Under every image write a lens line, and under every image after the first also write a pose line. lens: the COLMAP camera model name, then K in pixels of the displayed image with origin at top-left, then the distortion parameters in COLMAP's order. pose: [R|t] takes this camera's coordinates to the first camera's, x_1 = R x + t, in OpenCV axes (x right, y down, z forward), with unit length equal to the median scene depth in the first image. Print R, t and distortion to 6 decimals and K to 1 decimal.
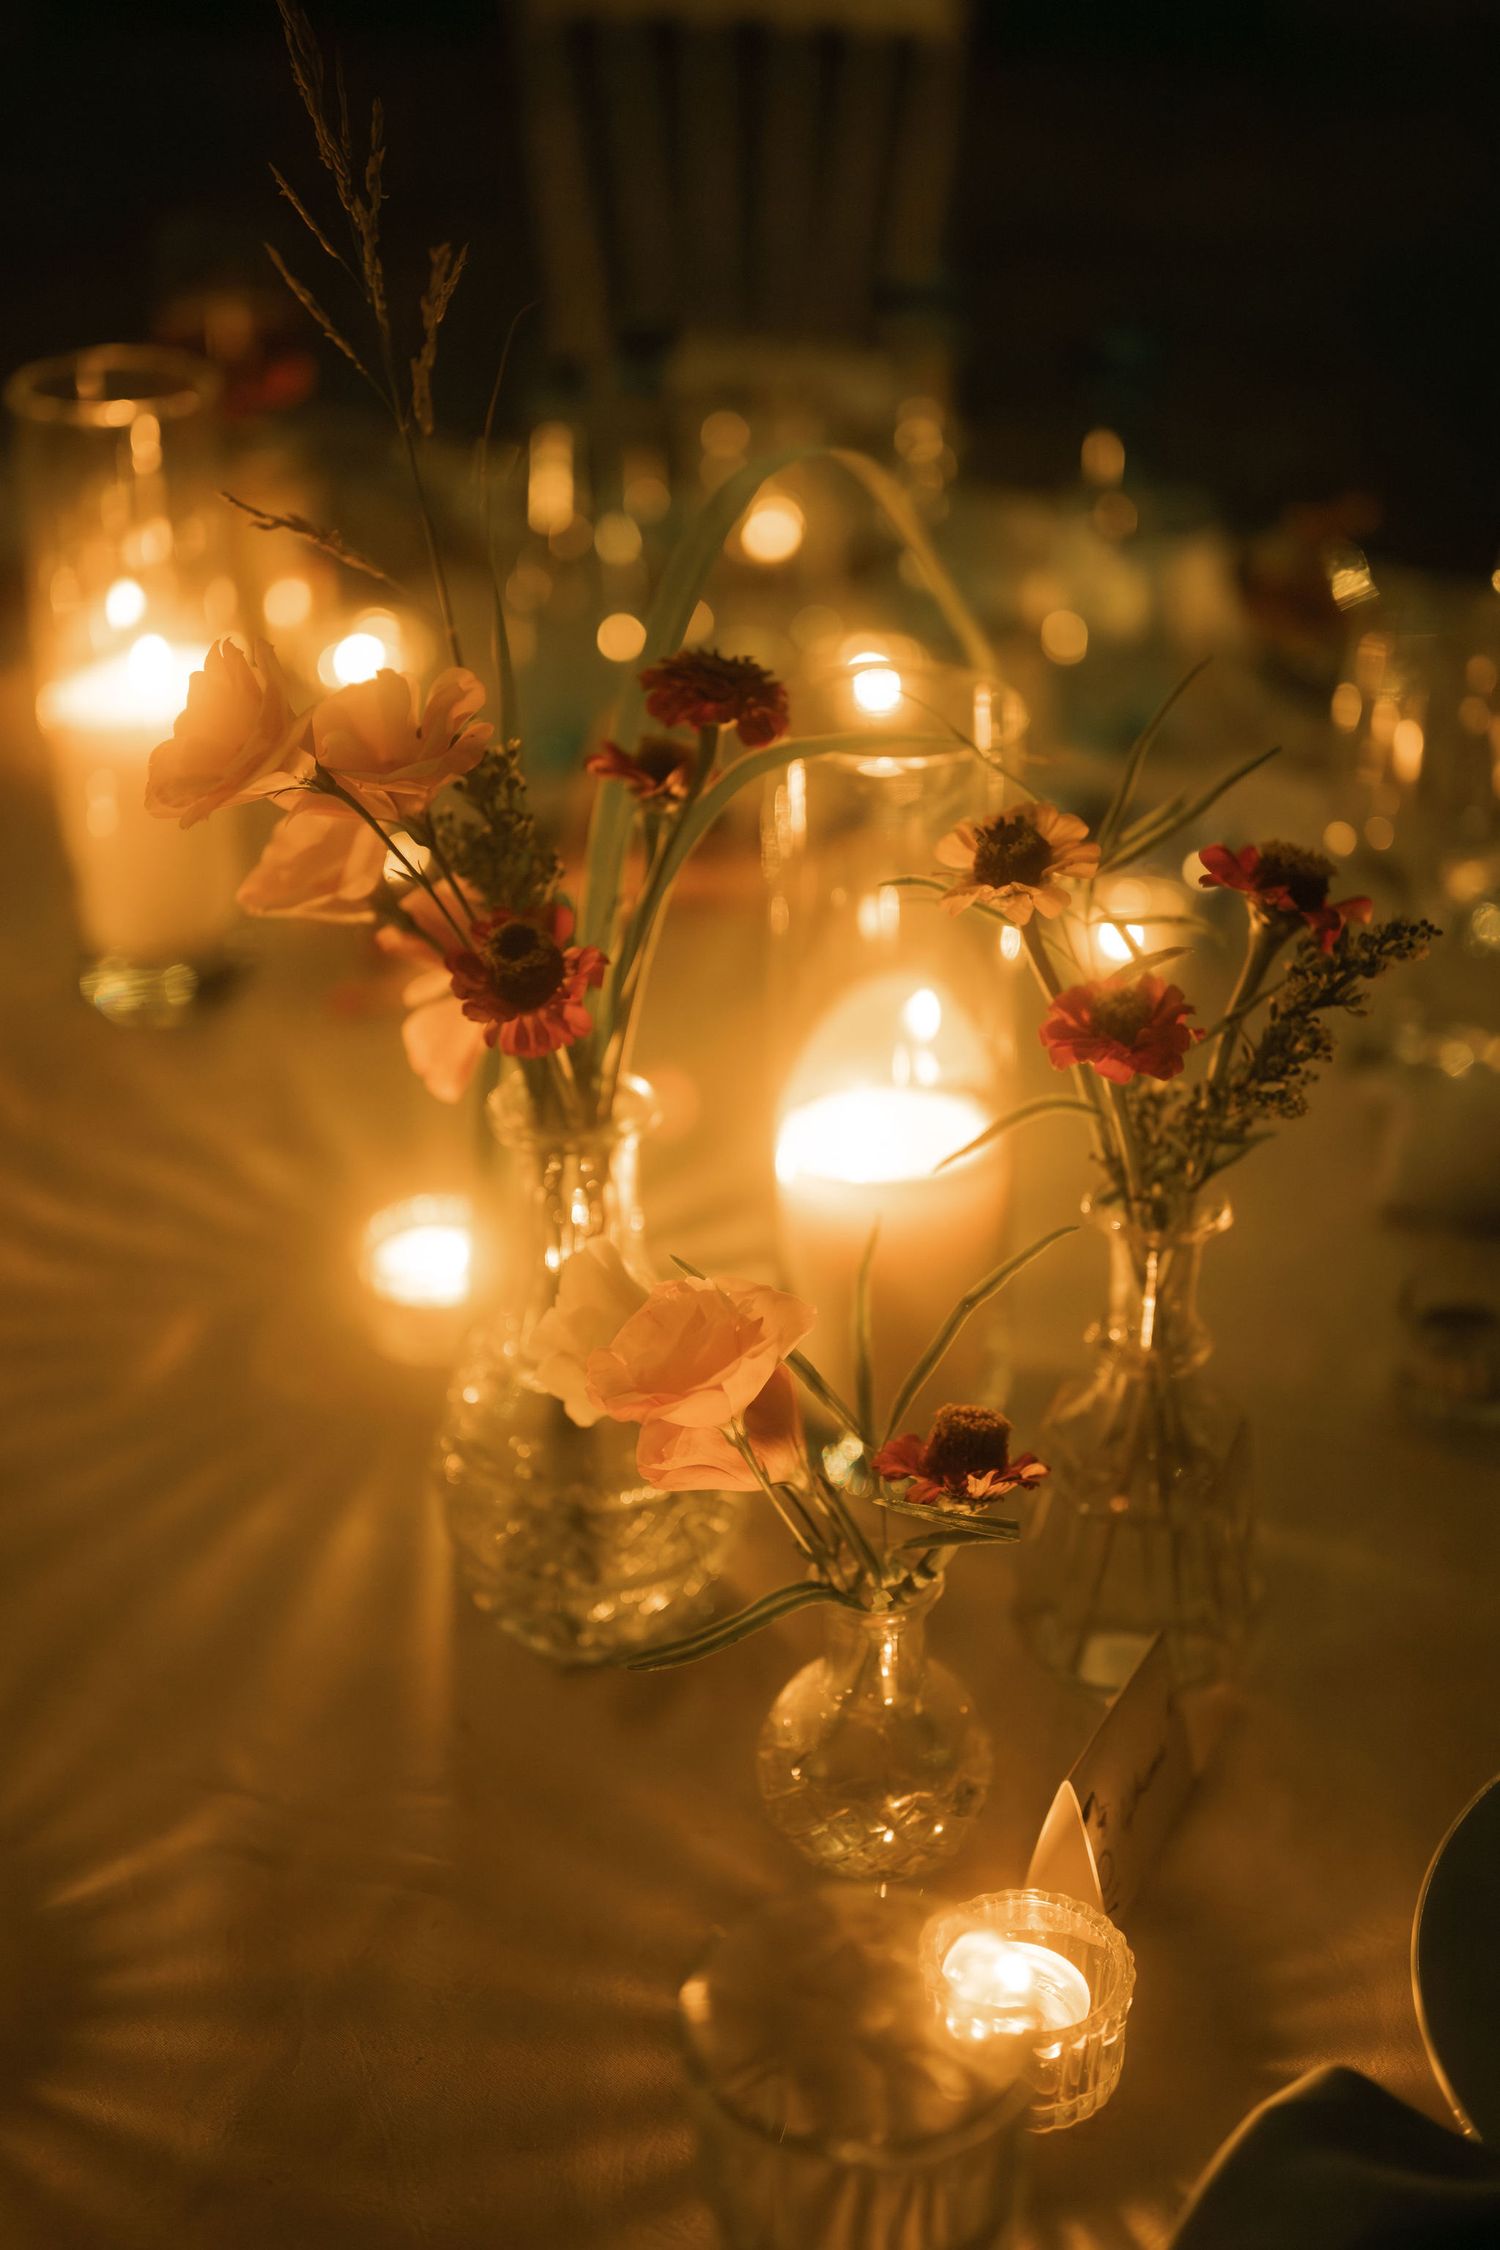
lens RADIAL K [[3206.3, 0, 749.5], [0, 3206.3, 1036.9], [0, 0, 1]] dist [-0.006938, 0.018401]
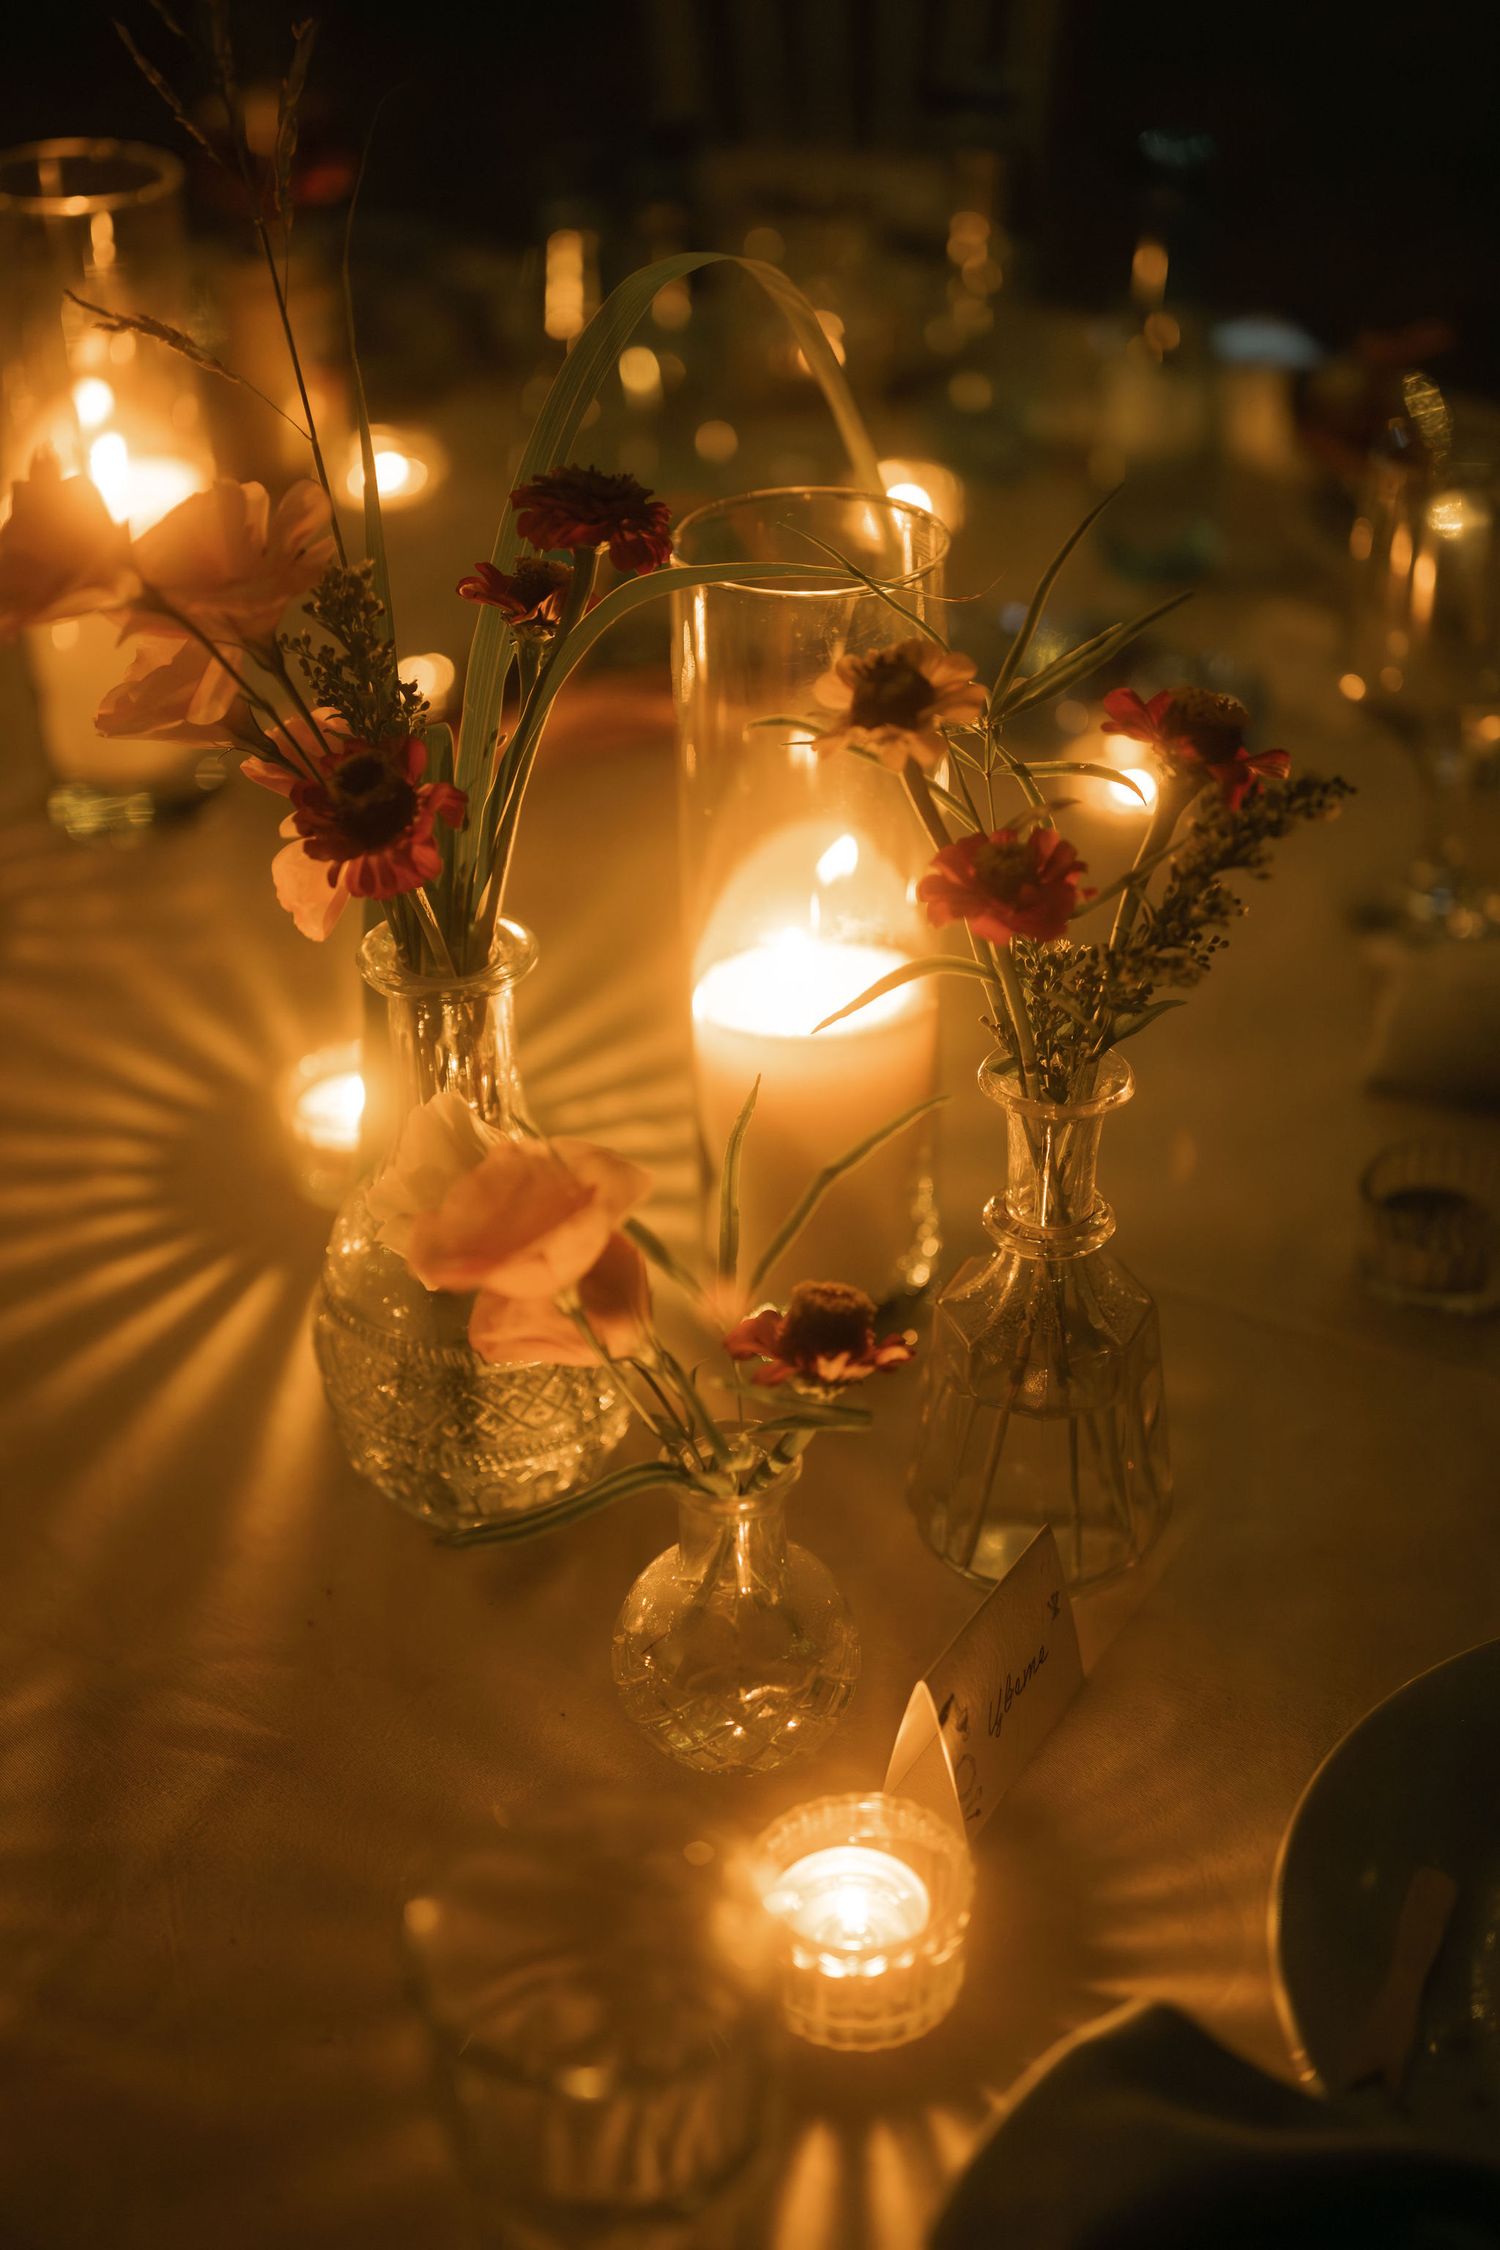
lens RADIAL K [[3242.3, 0, 750.1], [0, 3242.3, 1052.7], [0, 0, 1]] dist [-0.005802, -0.082386]
pose [[0.997792, 0.030272, -0.059110, 0.096532], [-0.026839, 0.997954, 0.058036, -0.006681], [0.060746, -0.056321, 0.996563, 0.054213]]
